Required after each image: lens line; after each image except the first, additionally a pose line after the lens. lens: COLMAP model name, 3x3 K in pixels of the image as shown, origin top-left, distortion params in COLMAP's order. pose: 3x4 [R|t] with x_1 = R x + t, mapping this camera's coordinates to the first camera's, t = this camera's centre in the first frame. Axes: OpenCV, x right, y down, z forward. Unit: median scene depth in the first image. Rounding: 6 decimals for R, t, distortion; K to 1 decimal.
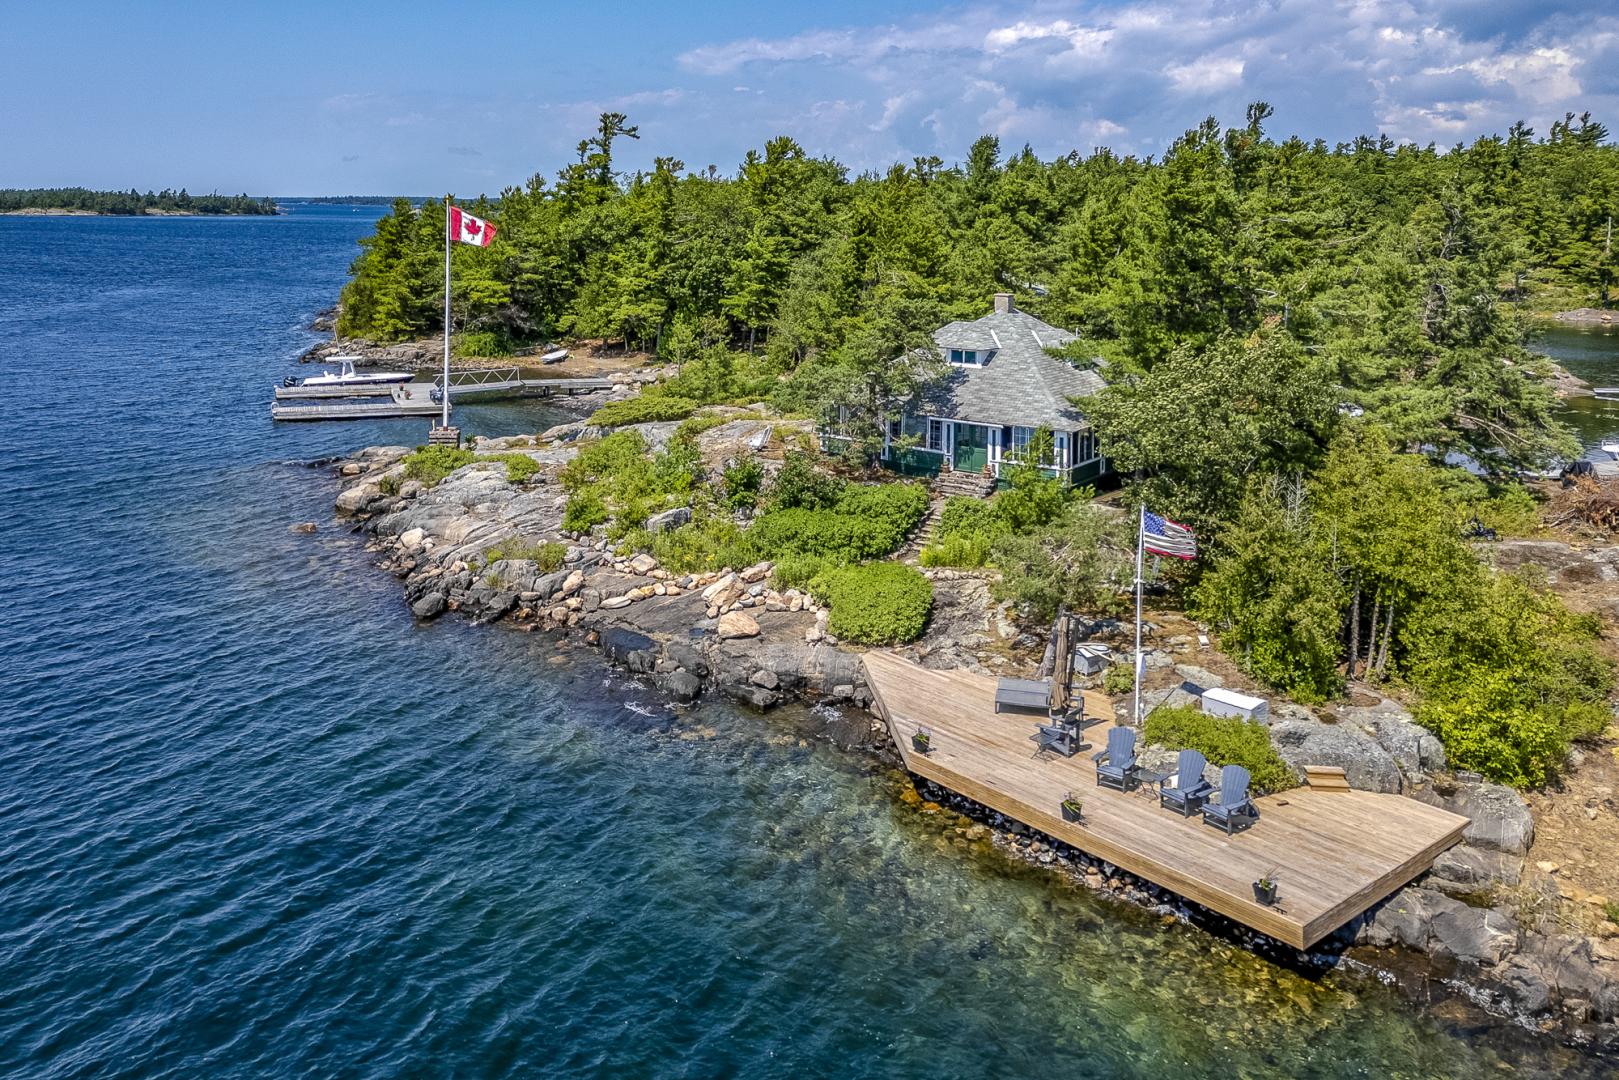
lens RADIAL K [[870.0, 0, 810.1], [0, 870.0, 539.2], [0, 0, 1]] dist [-0.001203, -0.000277]
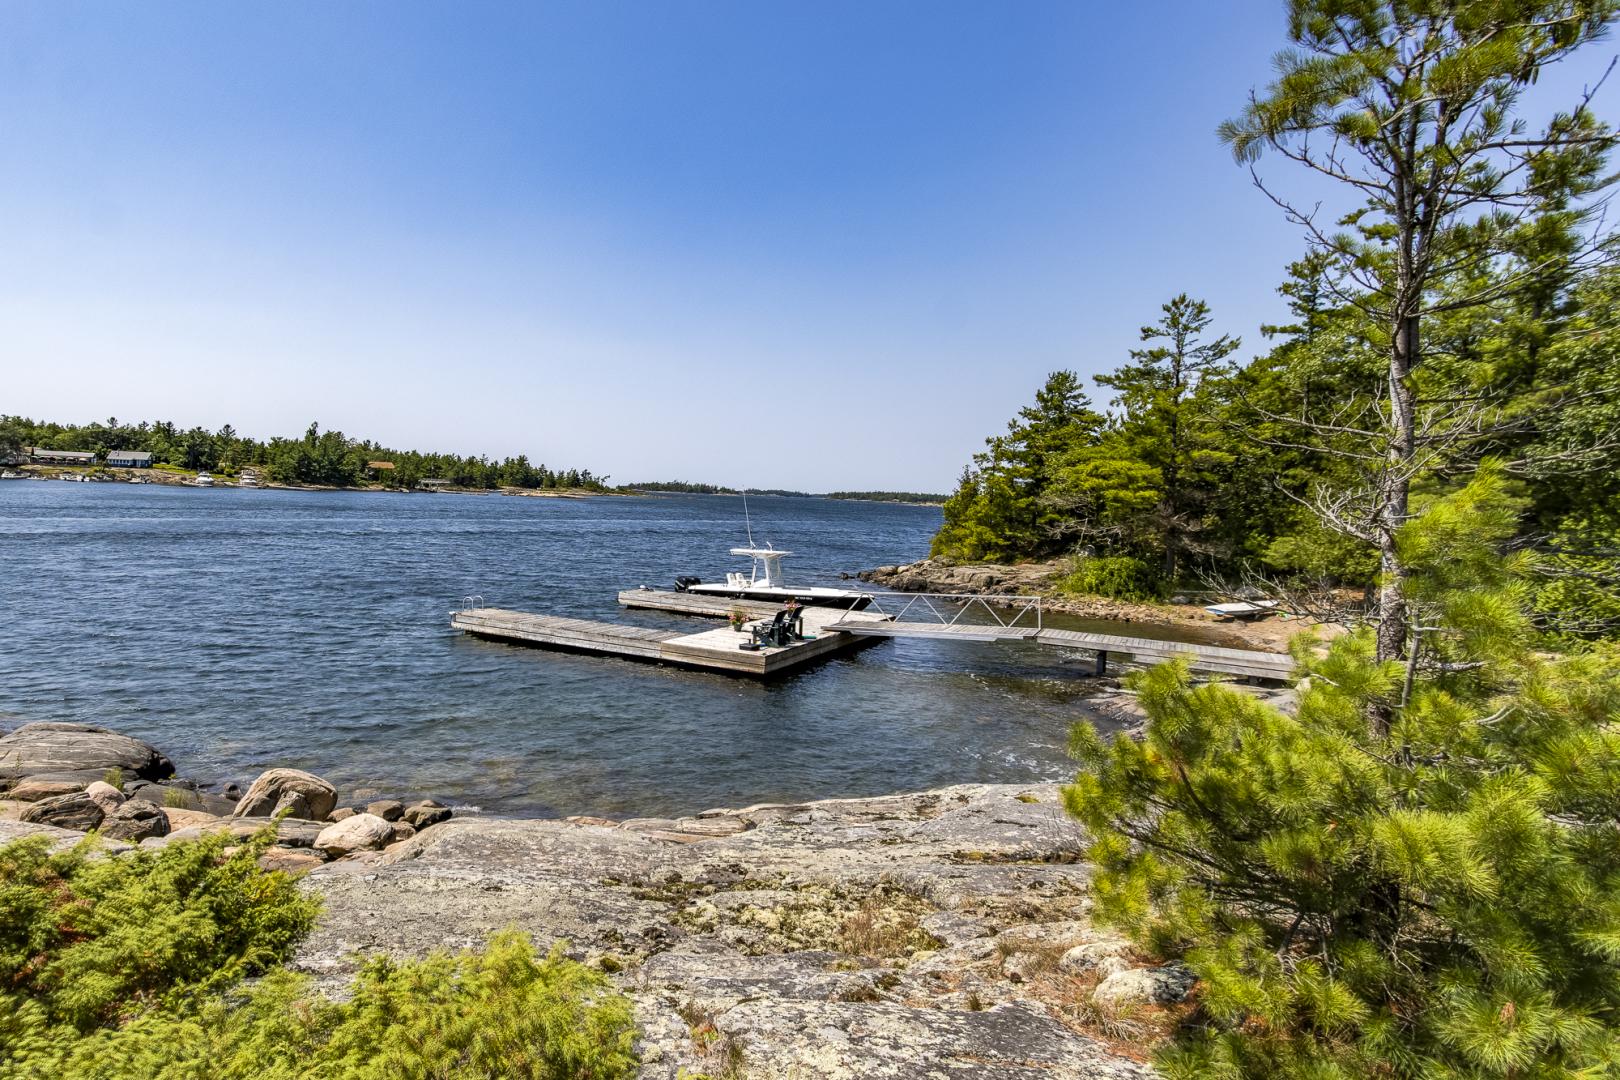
lens RADIAL K [[870.6, 0, 810.6], [0, 870.6, 539.2], [0, 0, 1]] dist [-0.001203, -0.000277]
pose [[0.617523, 0.022848, -0.786221, -0.057613], [-0.265435, 0.946994, -0.180961, -0.096446], [0.740412, 0.320438, 0.590855, 0.535990]]
